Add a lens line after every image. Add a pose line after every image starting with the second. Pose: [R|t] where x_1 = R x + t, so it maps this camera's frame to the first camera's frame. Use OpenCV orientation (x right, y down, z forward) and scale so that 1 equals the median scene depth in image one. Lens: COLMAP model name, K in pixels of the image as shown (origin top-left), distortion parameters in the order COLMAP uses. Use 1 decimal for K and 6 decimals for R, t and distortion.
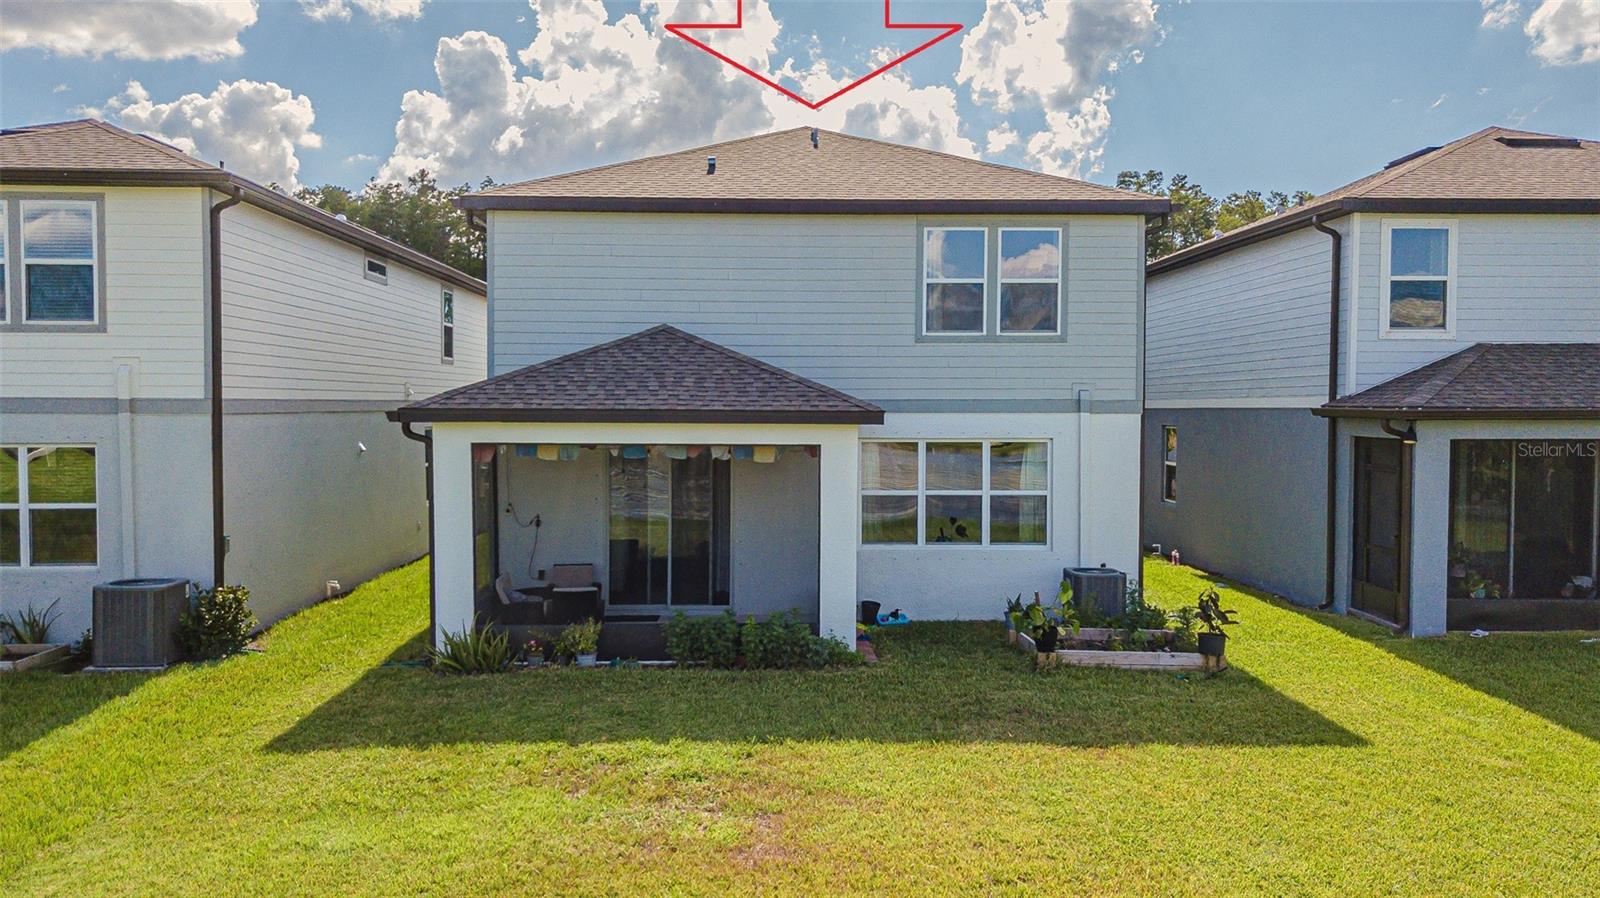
lens RADIAL K [[1270.1, 0, 804.1], [0, 1270.1, 452.0], [0, 0, 1]] dist [0.006716, 0.004386]
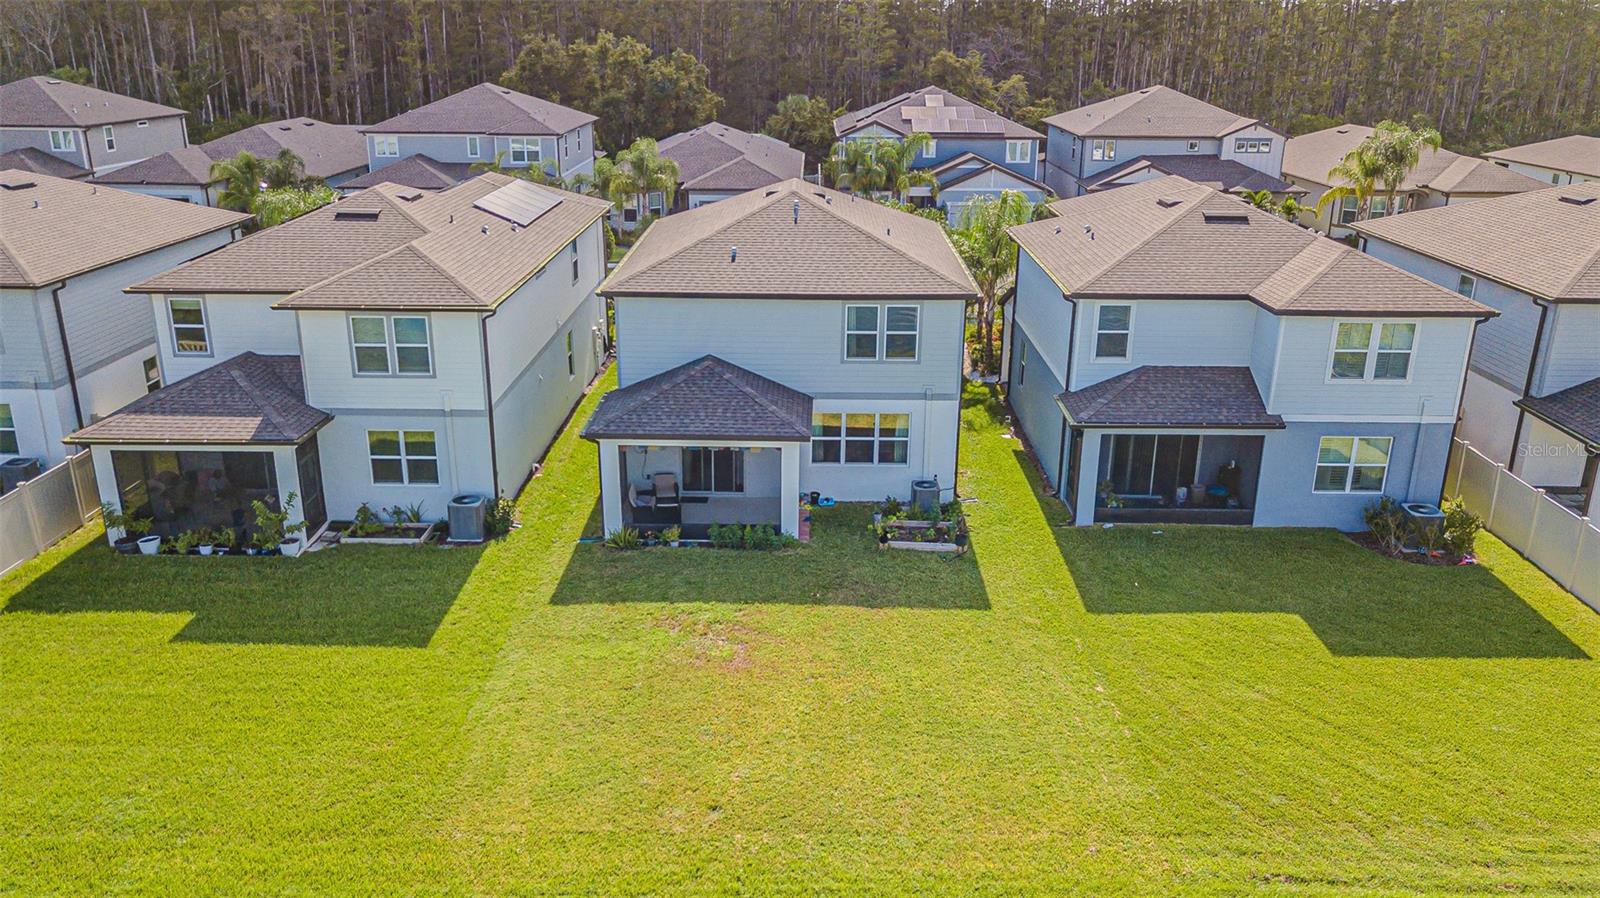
lens RADIAL K [[1216.4, 0, 820.1], [0, 1216.4, 443.8], [0, 0, 1]] dist [0.020059, 0.002609]
pose [[0.999260, 0.020625, -0.032464, 0.129547], [-0.010591, 0.958988, 0.283249, -0.529549], [0.036975, -0.282695, 0.958497, -0.849615]]
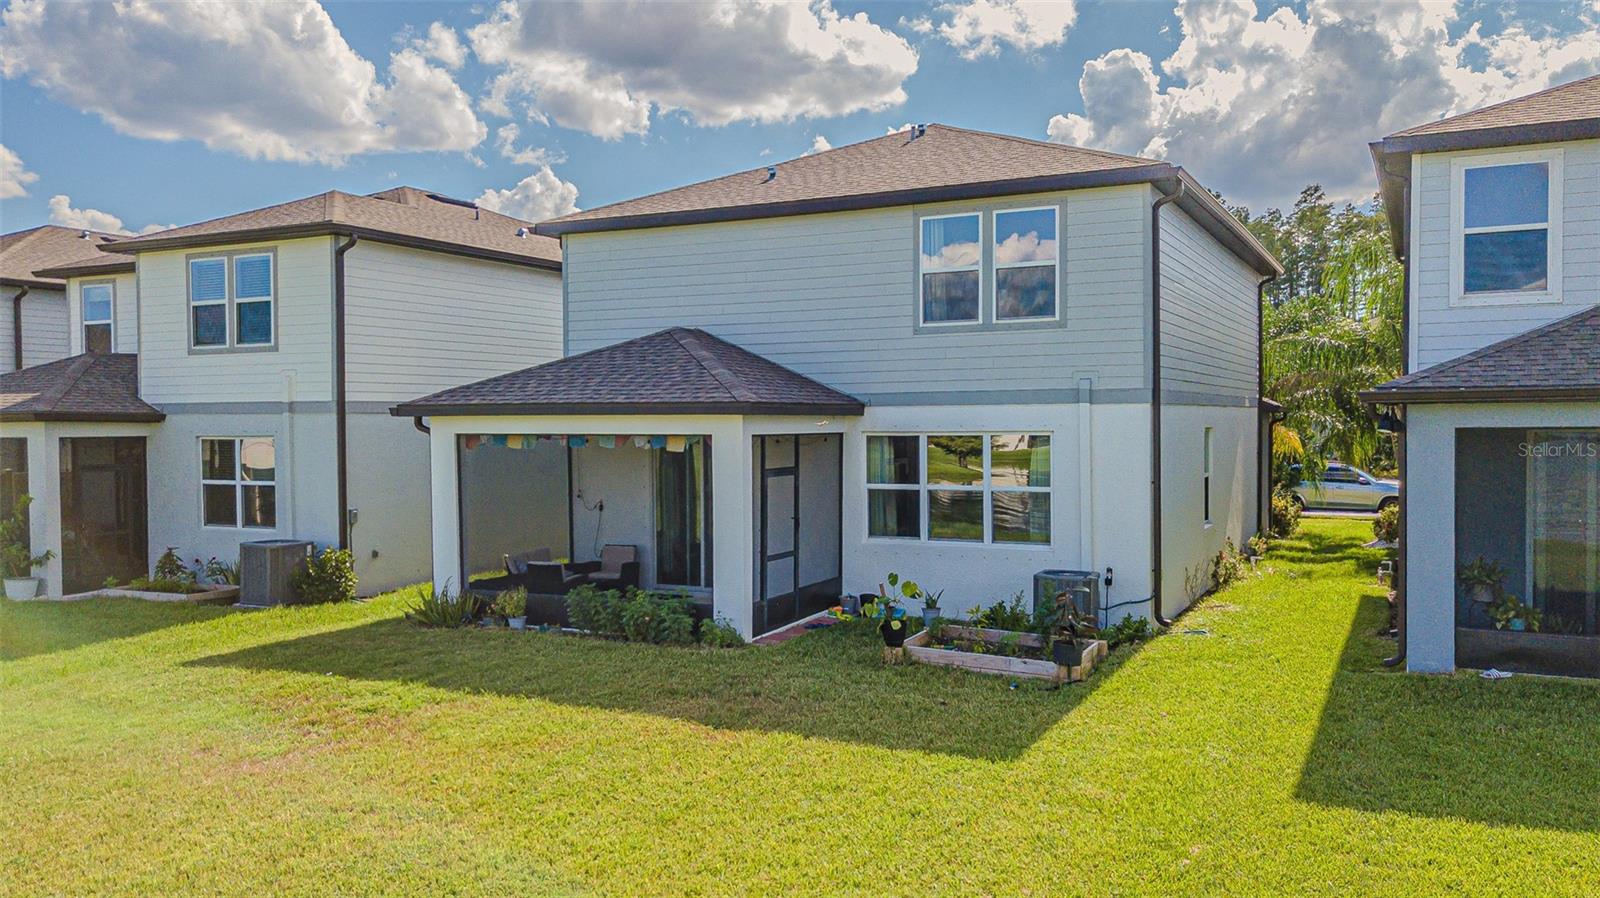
lens RADIAL K [[1270.1, 0, 804.1], [0, 1270.1, 452.0], [0, 0, 1]] dist [0.006716, 0.004386]
pose [[0.879477, 0.003428, -0.475929, 0.525334], [-0.008957, 0.999916, -0.009351, 0.016324], [0.475857, 0.012487, 0.879434, 0.101677]]
